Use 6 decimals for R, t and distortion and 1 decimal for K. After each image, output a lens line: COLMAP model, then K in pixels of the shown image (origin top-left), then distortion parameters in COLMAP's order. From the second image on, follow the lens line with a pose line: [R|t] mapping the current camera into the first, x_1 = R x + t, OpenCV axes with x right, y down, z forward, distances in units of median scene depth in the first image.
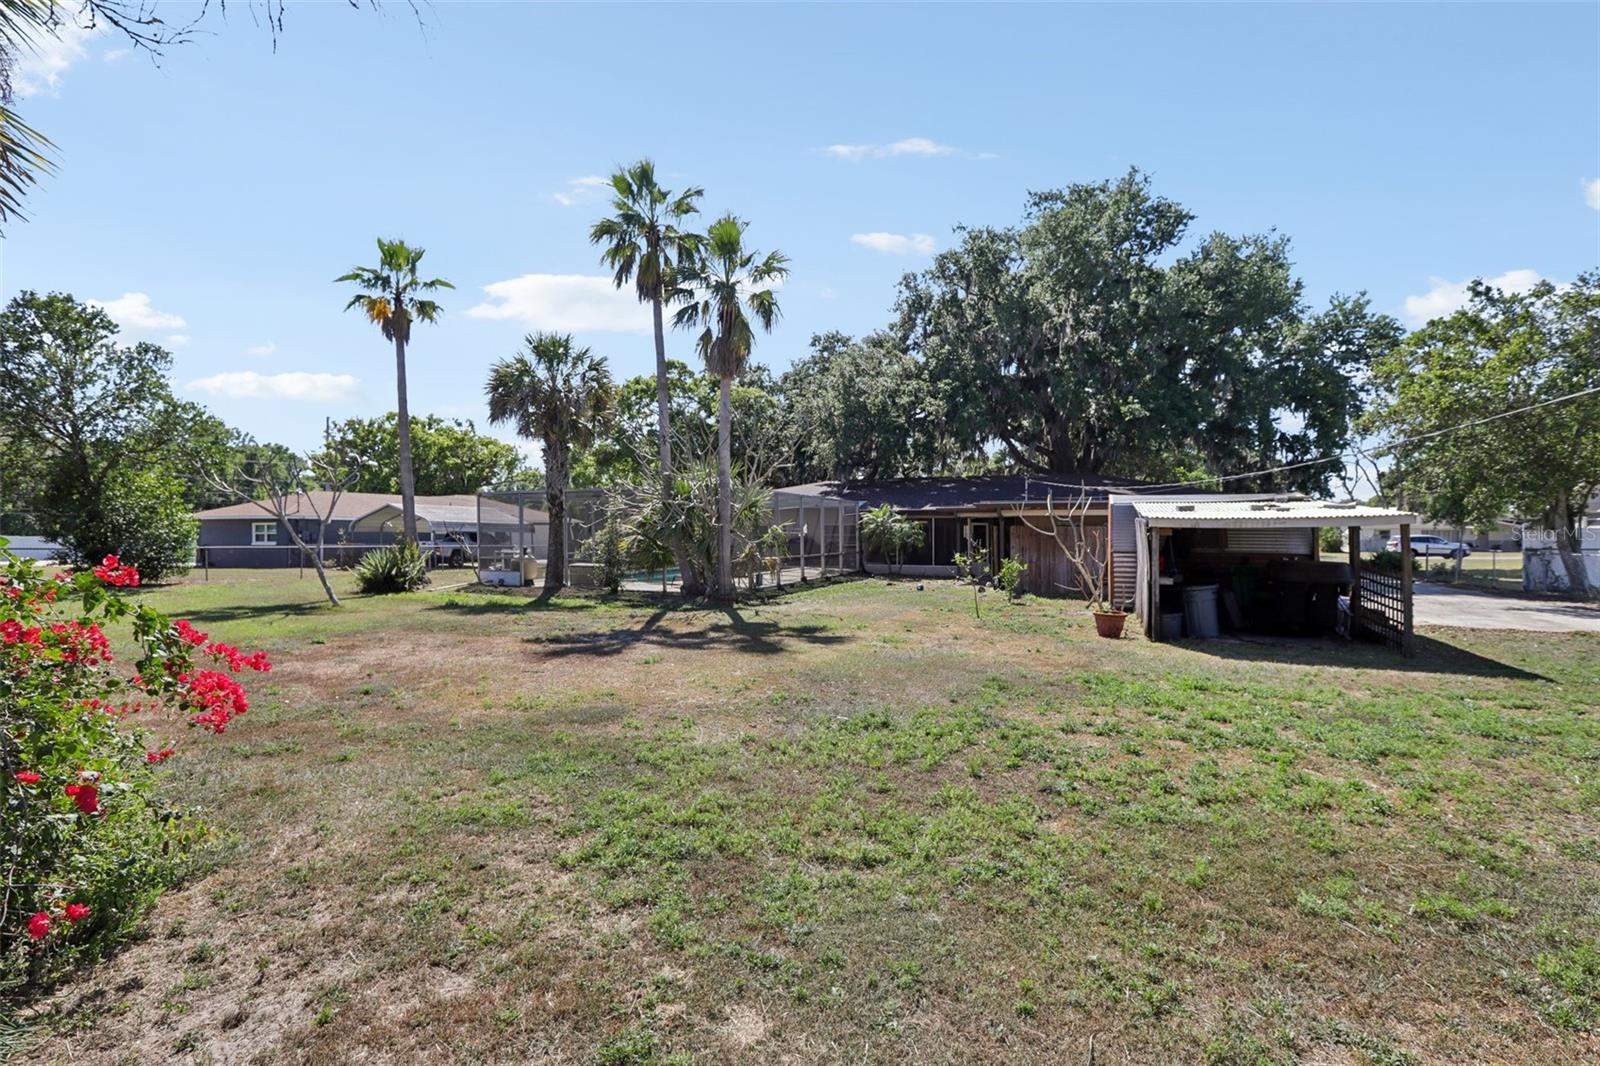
lens RADIAL K [[741.9, 0, 795.3], [0, 741.9, 534.7], [0, 0, 1]] dist [-0.053804, 0.021068]
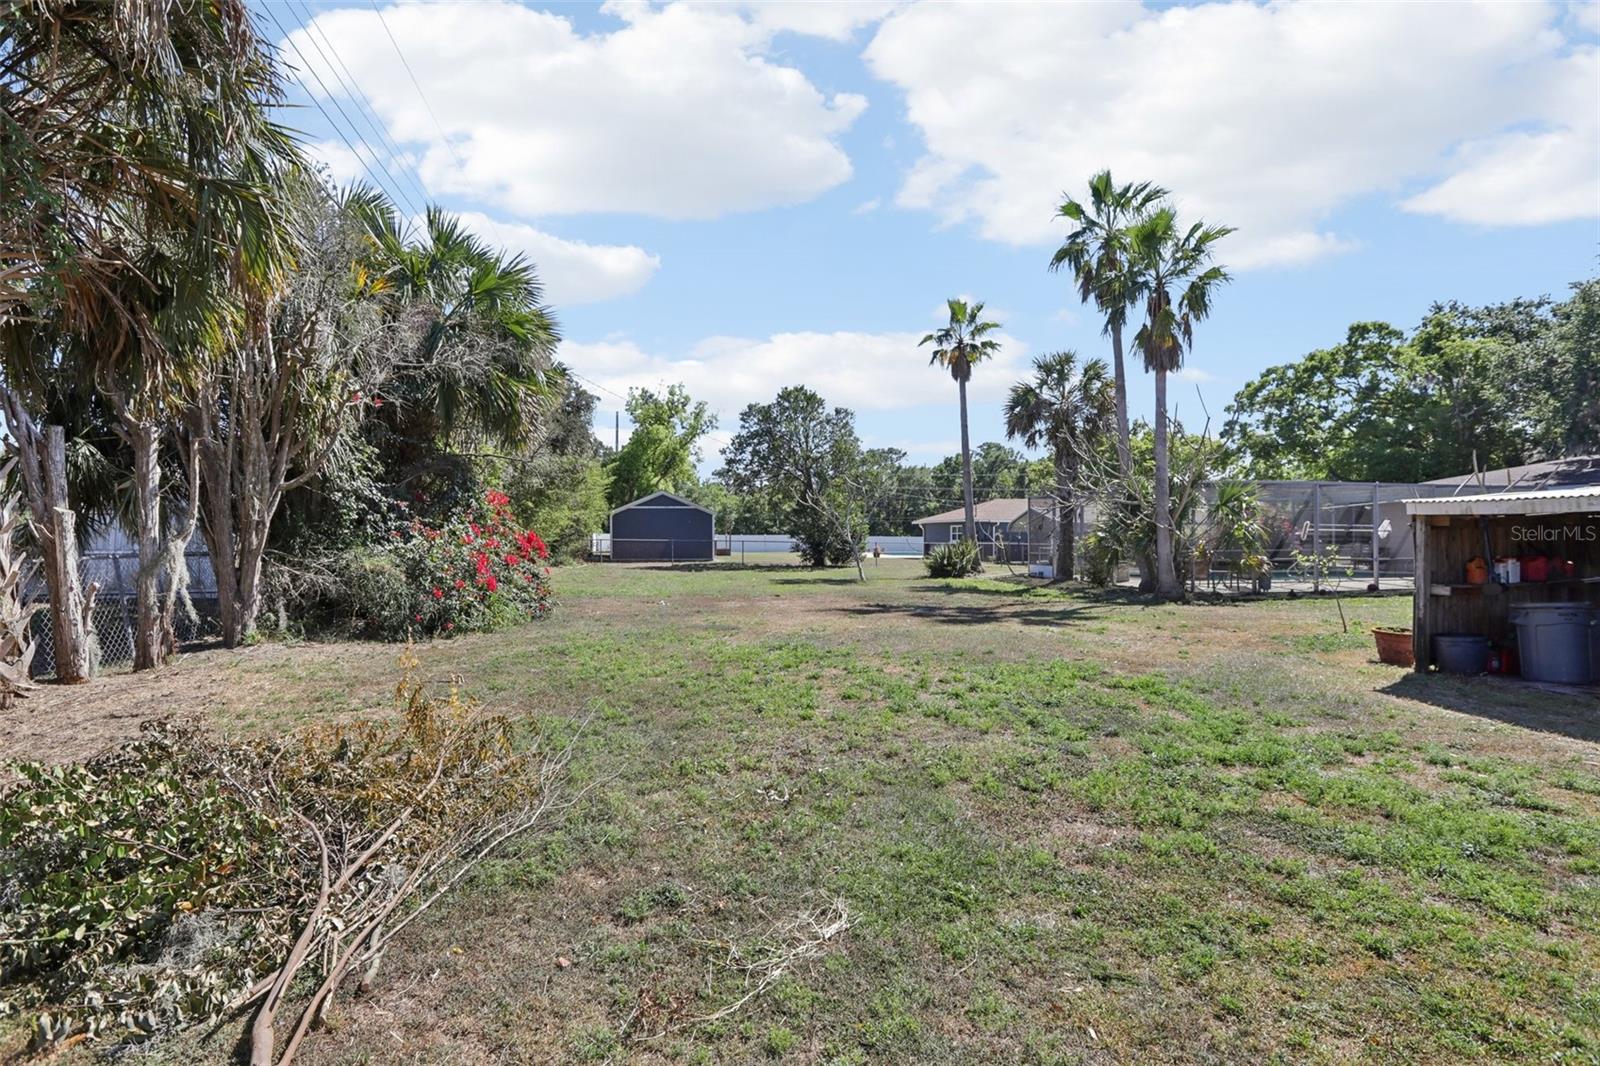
lens RADIAL K [[741.9, 0, 795.3], [0, 741.9, 534.7], [0, 0, 1]] dist [-0.053804, 0.021068]
pose [[0.557813, -0.000544, -0.829966, 0.359866], [-0.000715, 0.999999, -0.001136, 0.005199], [0.829966, 0.001227, 0.557812, 0.045531]]
